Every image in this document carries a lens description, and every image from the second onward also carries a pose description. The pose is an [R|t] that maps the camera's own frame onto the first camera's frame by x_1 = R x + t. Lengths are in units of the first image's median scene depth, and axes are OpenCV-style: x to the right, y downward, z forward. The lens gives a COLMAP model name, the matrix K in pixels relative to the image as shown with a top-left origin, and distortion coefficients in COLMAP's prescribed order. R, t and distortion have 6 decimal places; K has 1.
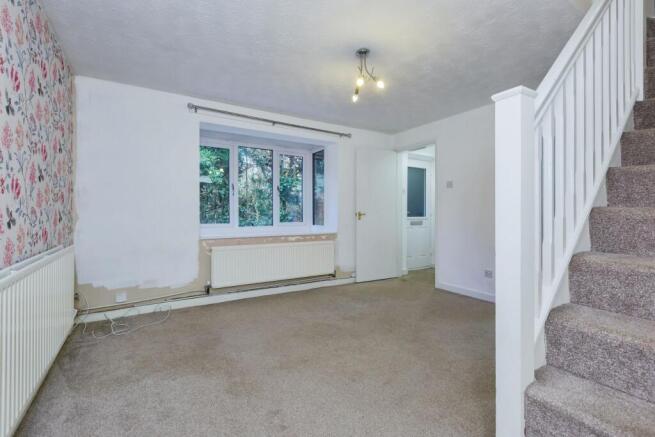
lens RADIAL K [[304.5, 0, 326.6], [0, 304.5, 212.1], [0, 0, 1]] dist [-0.001096, -0.000292]
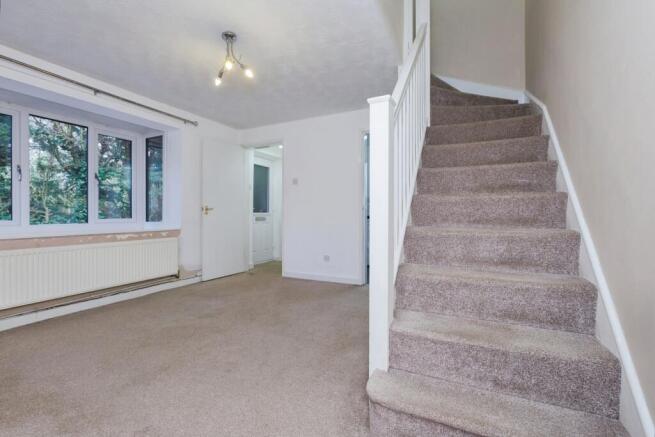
lens RADIAL K [[299.3, 0, 324.1], [0, 299.3, 216.7], [0, 0, 1]] dist [0.000362, 0.000027]
pose [[0.843126, -0.003460, 0.537704, -0.097406], [0.002478, 0.999994, 0.002548, 0.035377], [-0.537710, -0.000816, 0.843130, 0.021055]]
